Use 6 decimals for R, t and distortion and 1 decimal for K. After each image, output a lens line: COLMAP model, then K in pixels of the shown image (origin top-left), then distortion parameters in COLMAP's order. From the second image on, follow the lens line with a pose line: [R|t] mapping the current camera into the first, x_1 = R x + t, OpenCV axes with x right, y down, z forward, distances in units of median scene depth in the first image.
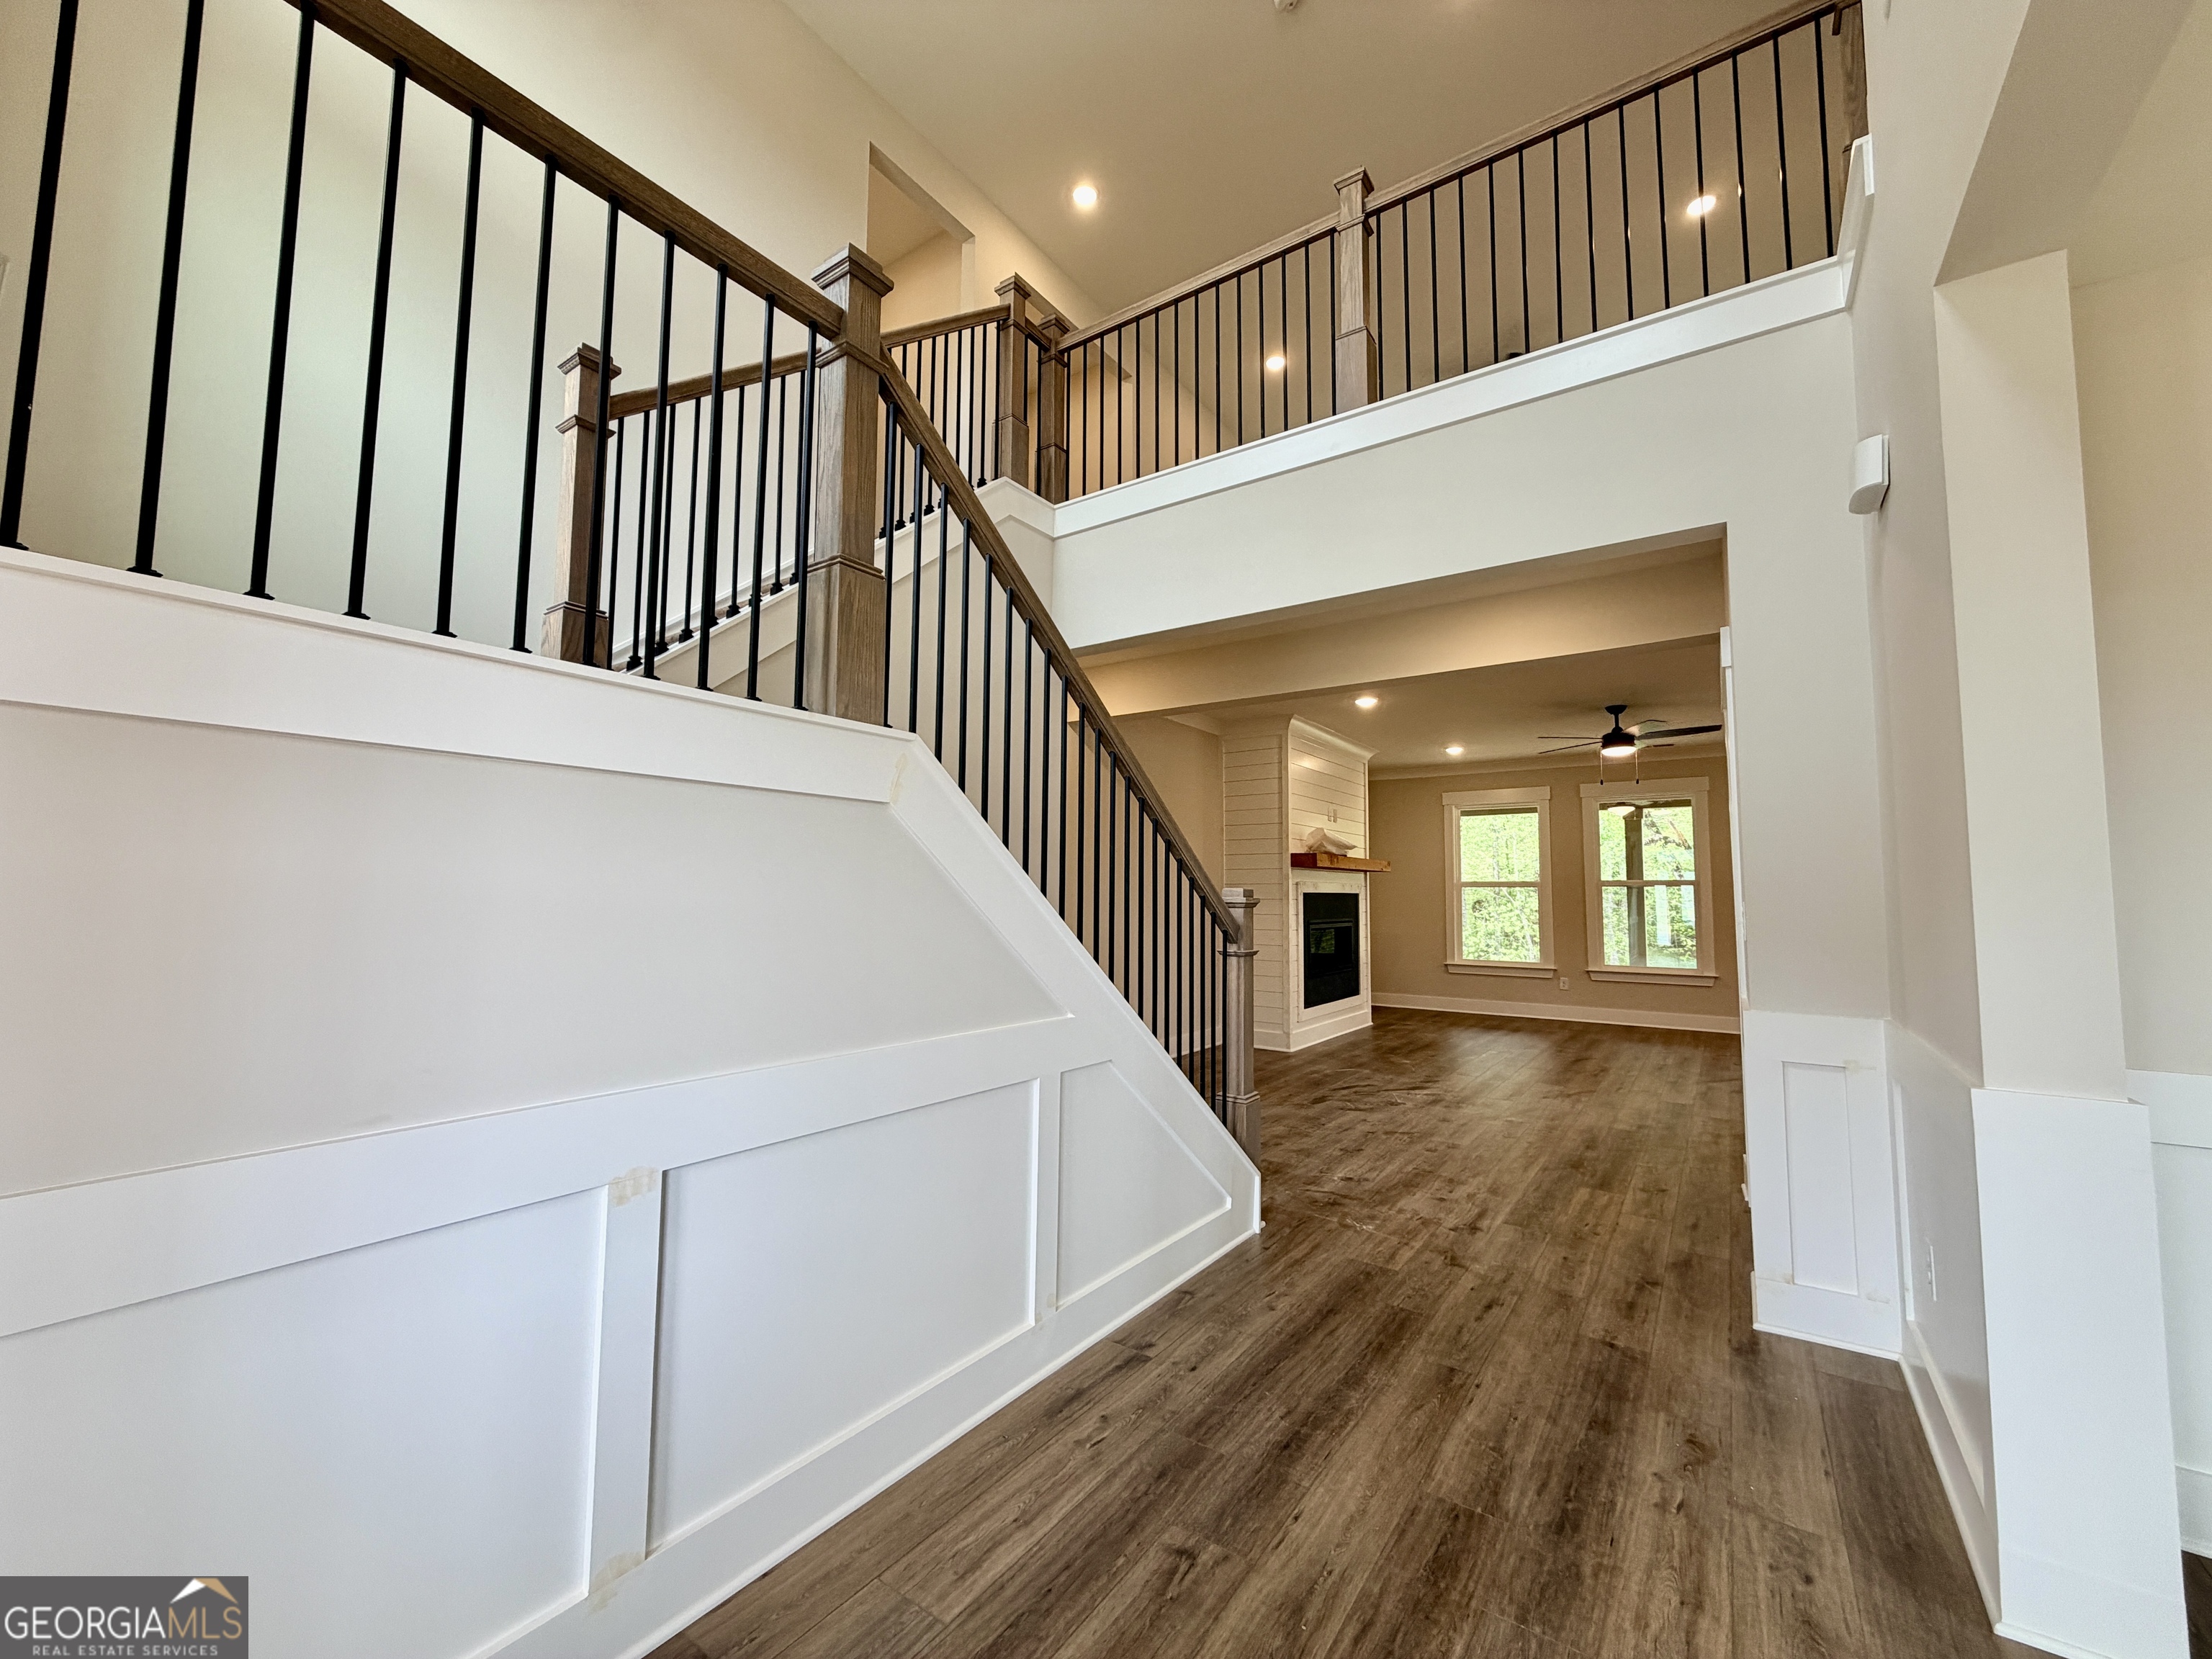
lens RADIAL K [[889.5, 0, 1111.9], [0, 889.5, 821.8], [0, 0, 1]] dist [0.001199, -0.000228]
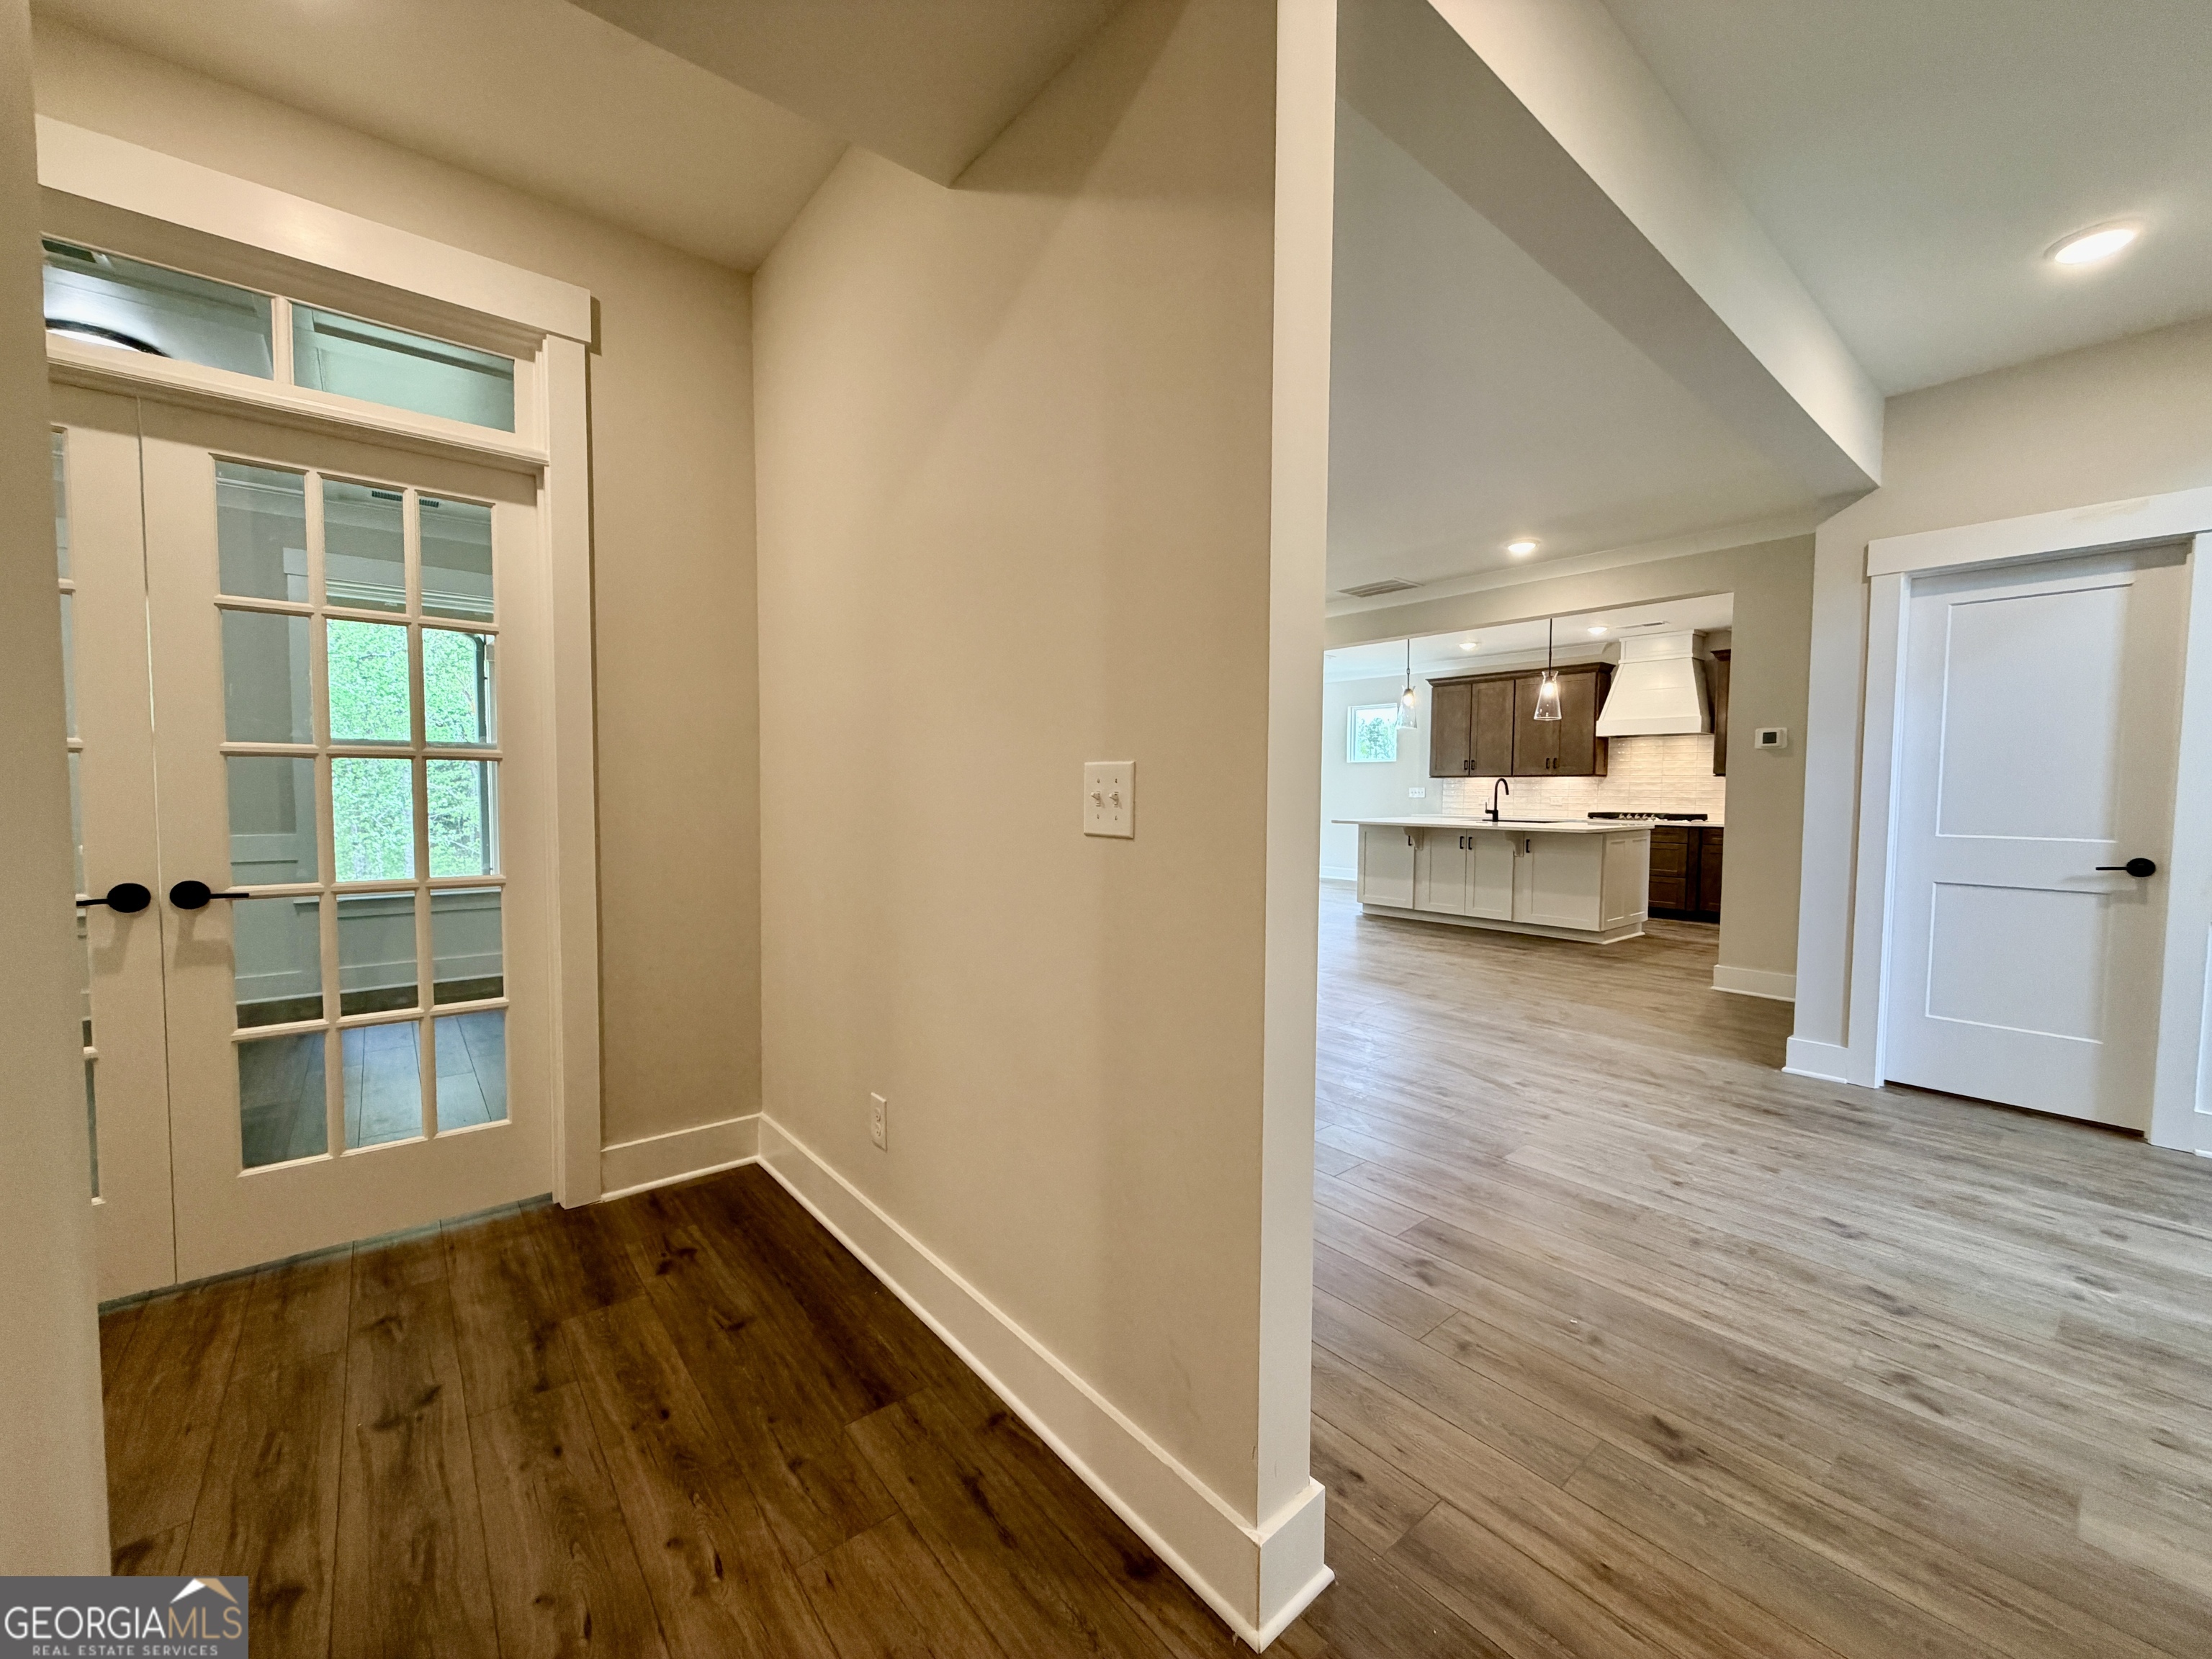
lens RADIAL K [[882.6, 0, 1115.5], [0, 882.6, 816.2], [0, 0, 1]] dist [0.012660, 0.000027]
pose [[0.253925, -0.034418, 0.966611, -0.544980], [-0.086563, 0.994548, 0.058153, 0.177496], [-0.963343, -0.098439, 0.249561, 1.937685]]
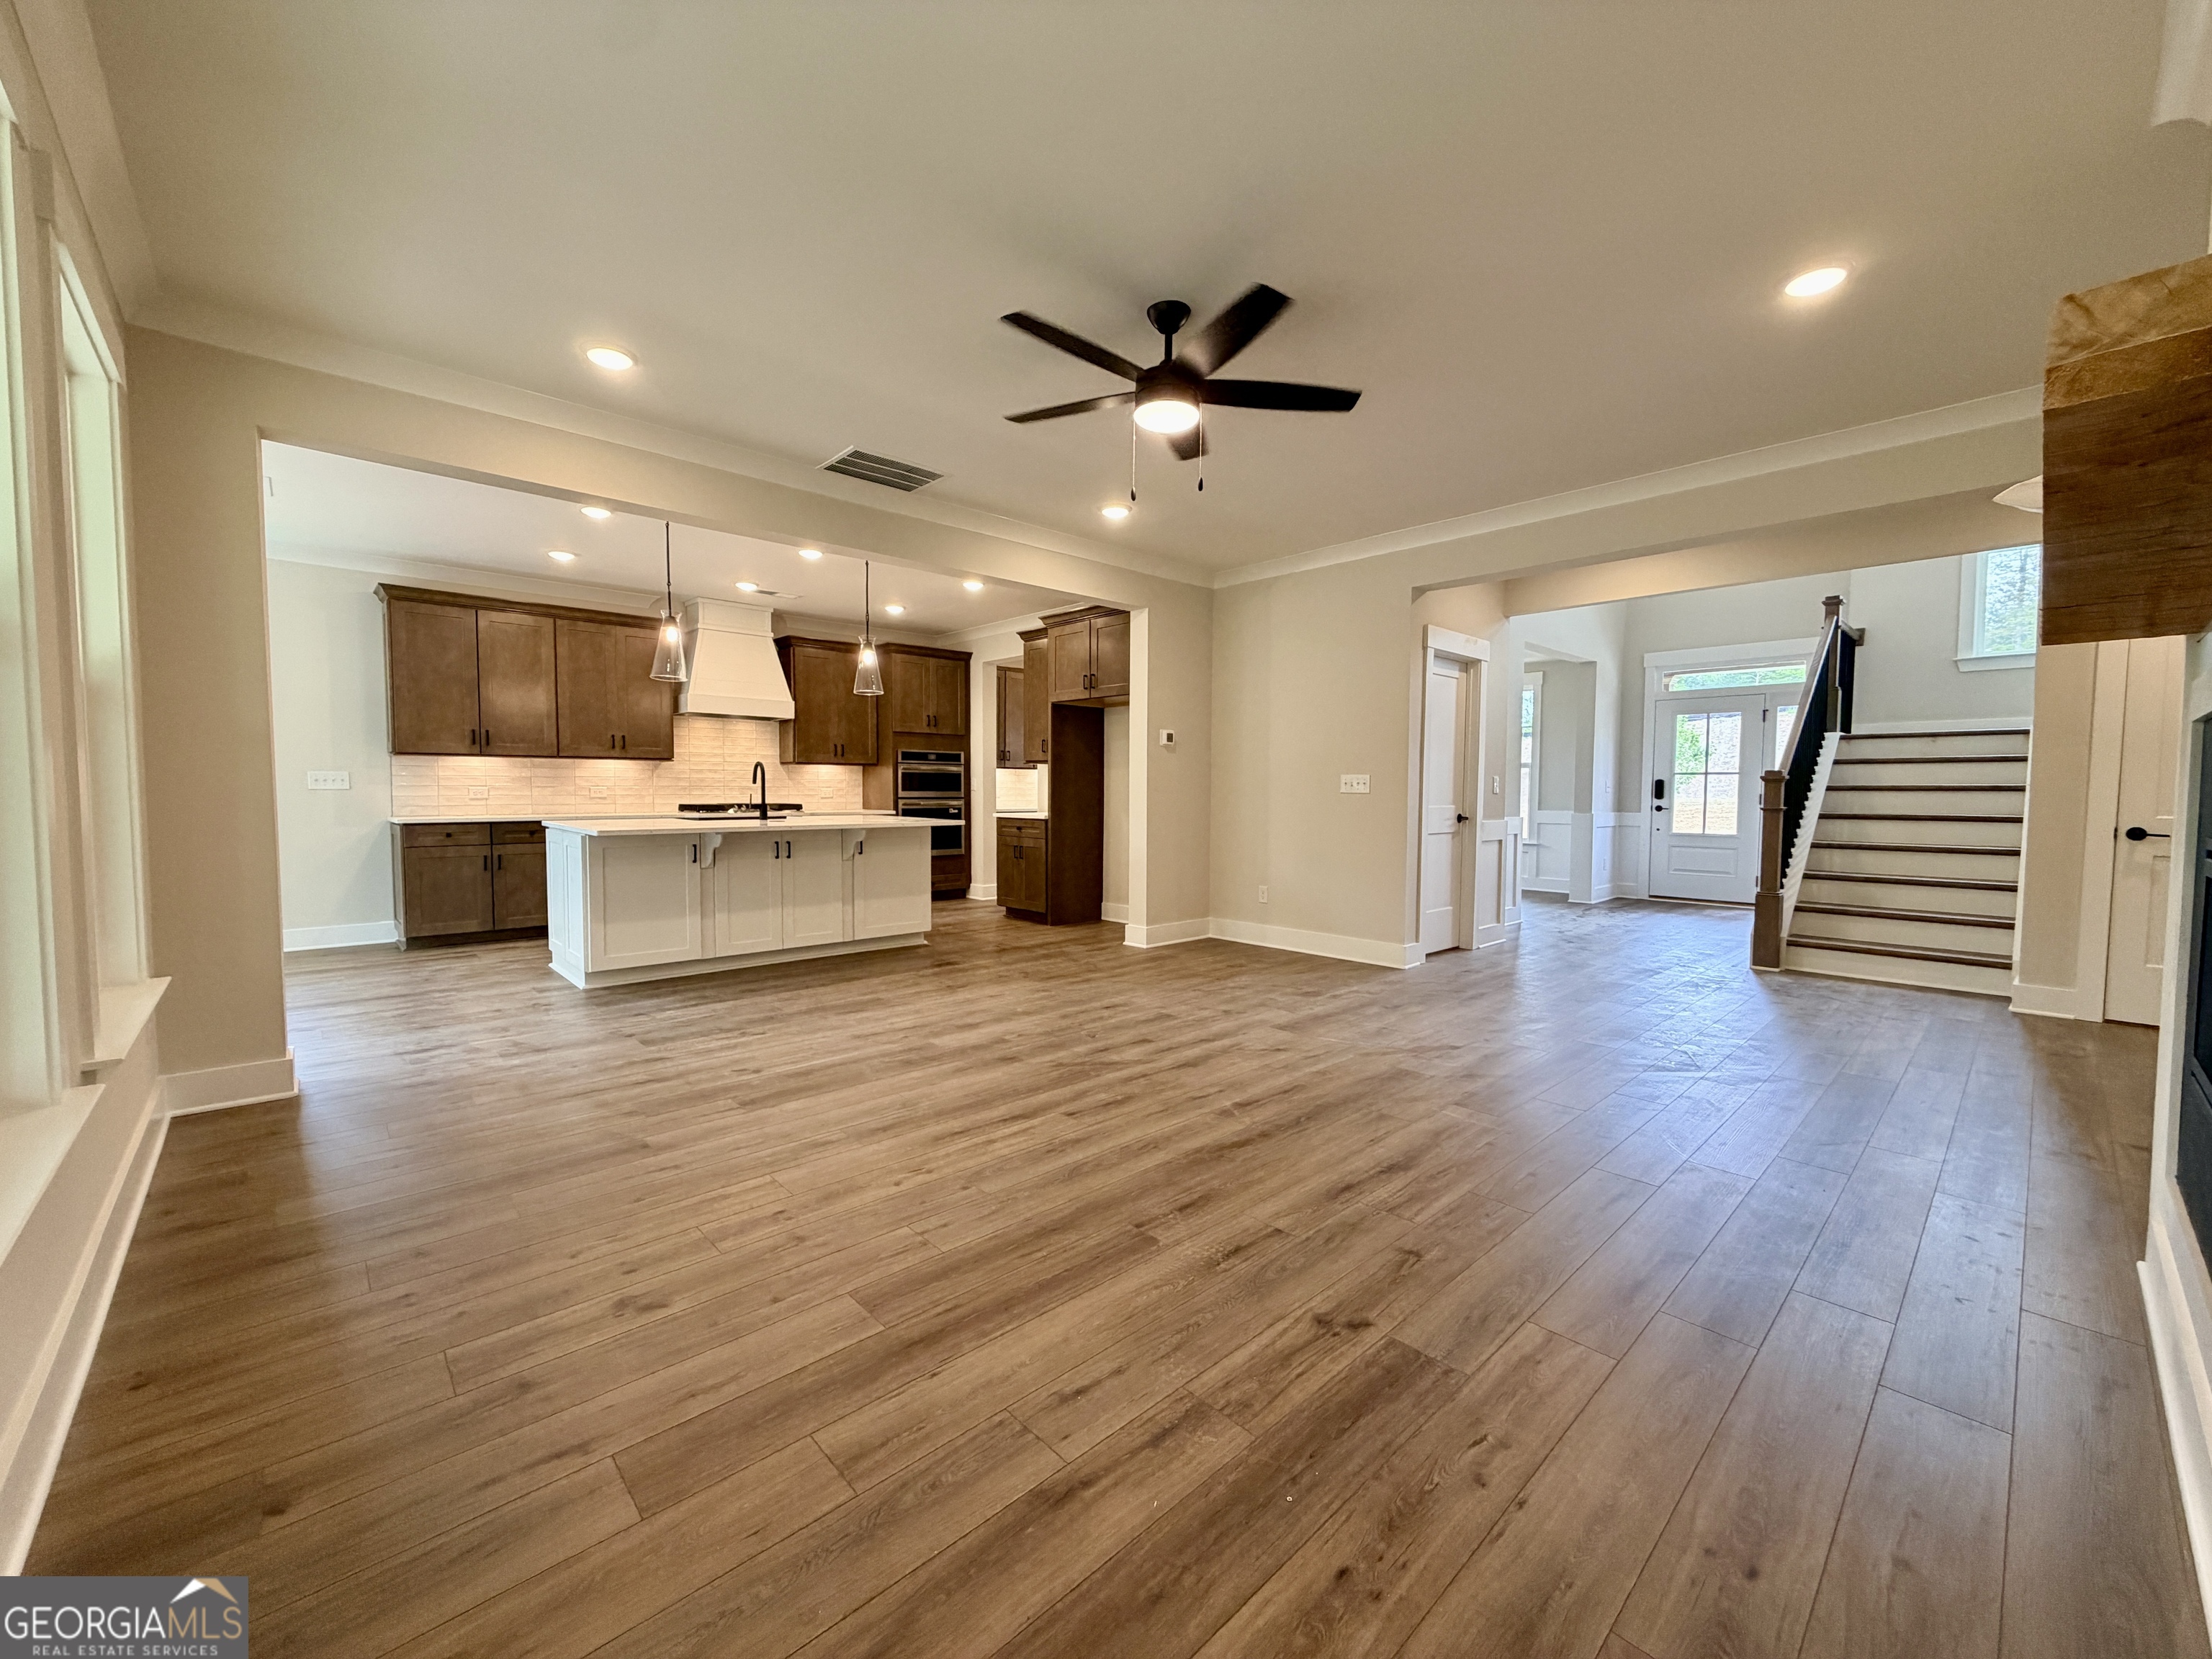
lens RADIAL K [[876.0, 0, 1097.4], [0, 876.0, 831.9], [0, 0, 1]] dist [-0.000774, -0.000209]
pose [[-0.977880, -0.021609, 0.208047, 1.161335], [-0.028932, 0.999062, -0.032218, 0.318975], [-0.207156, -0.037524, -0.977588, 3.268639]]
